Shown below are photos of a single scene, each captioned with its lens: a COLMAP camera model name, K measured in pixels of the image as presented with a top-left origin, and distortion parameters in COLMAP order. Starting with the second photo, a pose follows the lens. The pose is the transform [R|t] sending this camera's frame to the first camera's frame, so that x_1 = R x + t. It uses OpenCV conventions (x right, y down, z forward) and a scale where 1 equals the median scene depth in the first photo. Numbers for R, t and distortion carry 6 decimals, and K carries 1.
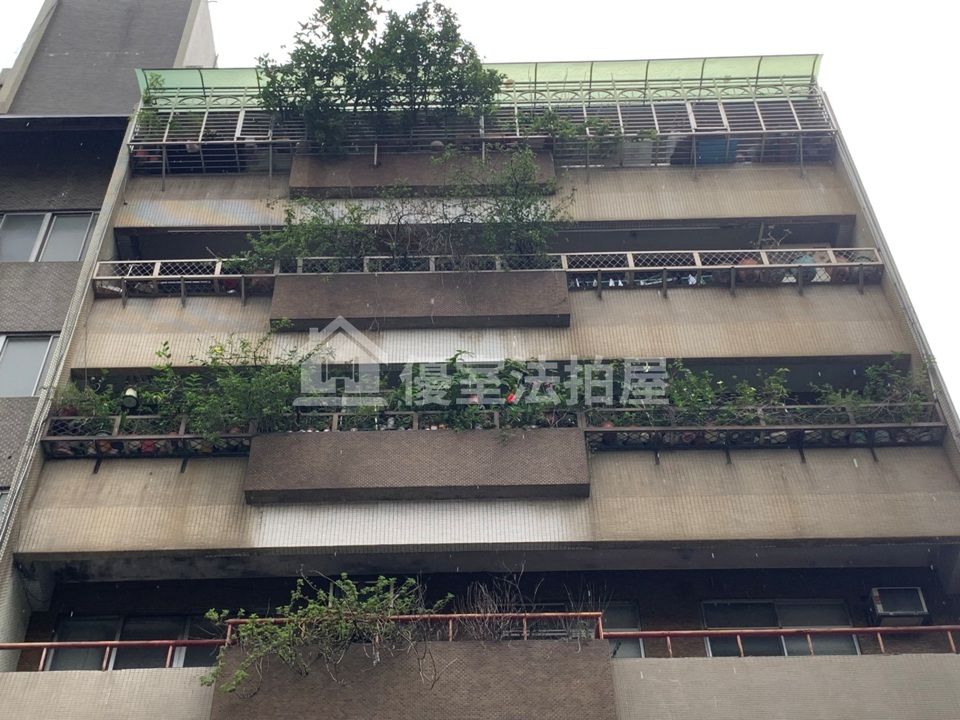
lens RADIAL K [[1388.5, 0, 465.5], [0, 1388.5, 330.4], [0, 0, 1]] dist [0.143922, 0.000000]
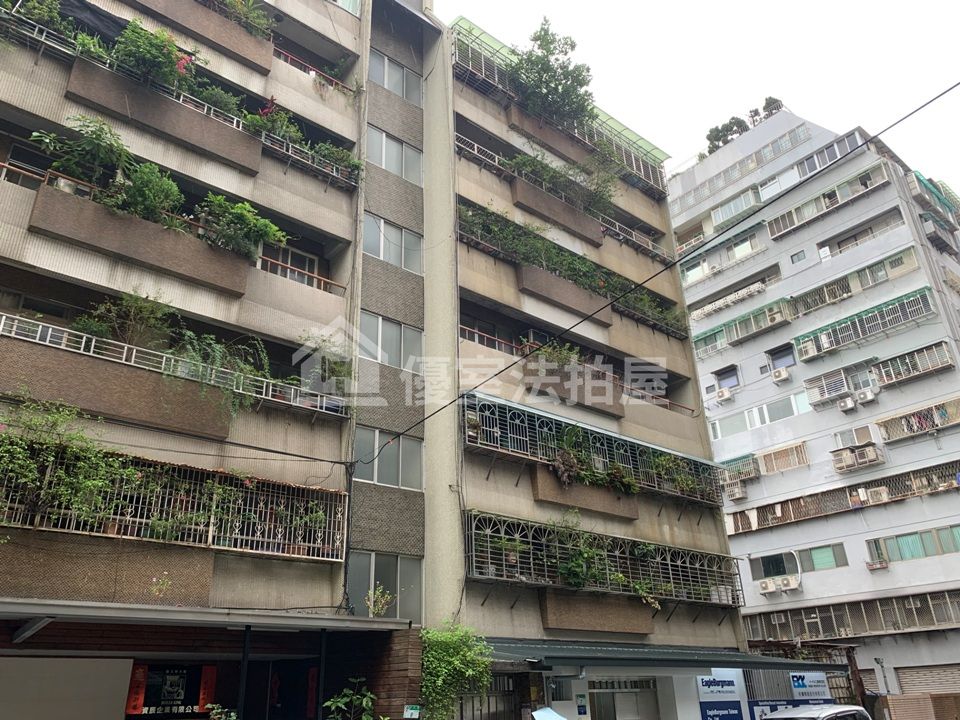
lens RADIAL K [[750.5, 0, 479.6], [0, 750.5, 359.5], [0, 0, 1]] dist [0.037855, -0.026278]
pose [[0.751020, 0.271052, 0.602080, -0.884081], [-0.483644, 0.846604, 0.222151, -0.031668], [-0.449509, -0.458032, 0.766909, -0.053409]]
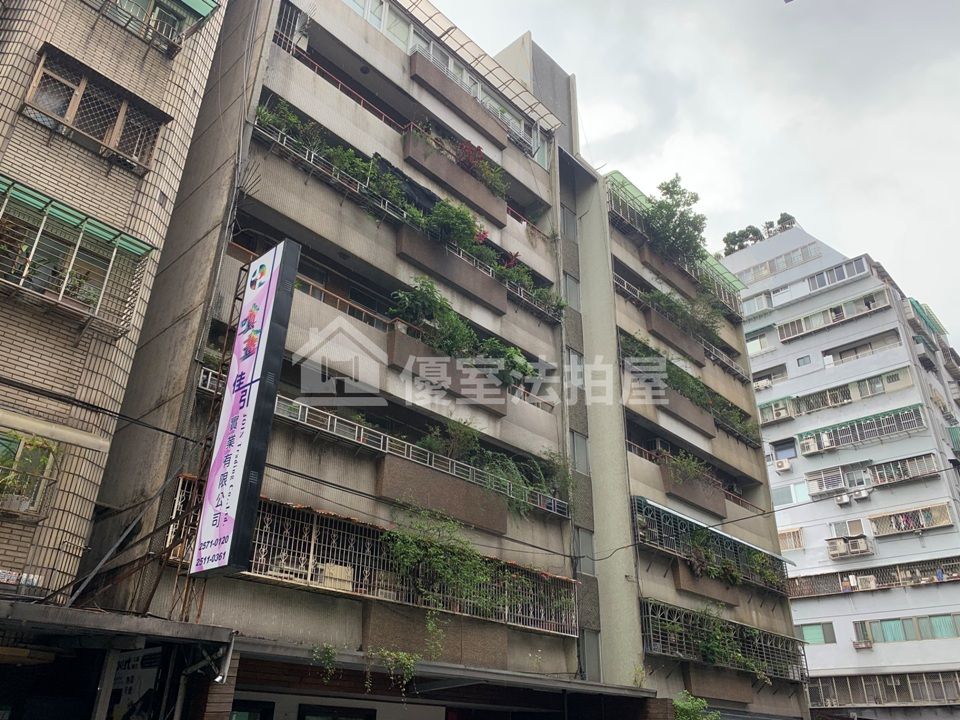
lens RADIAL K [[750.5, 0, 482.7], [0, 750.5, 376.2], [0, 0, 1]] dist [0.037855, -0.026278]
pose [[0.670205, 0.355167, 0.651676, -1.335727], [-0.576700, 0.801914, 0.156048, 0.029197], [-0.467165, -0.480406, 0.742272, -0.001422]]
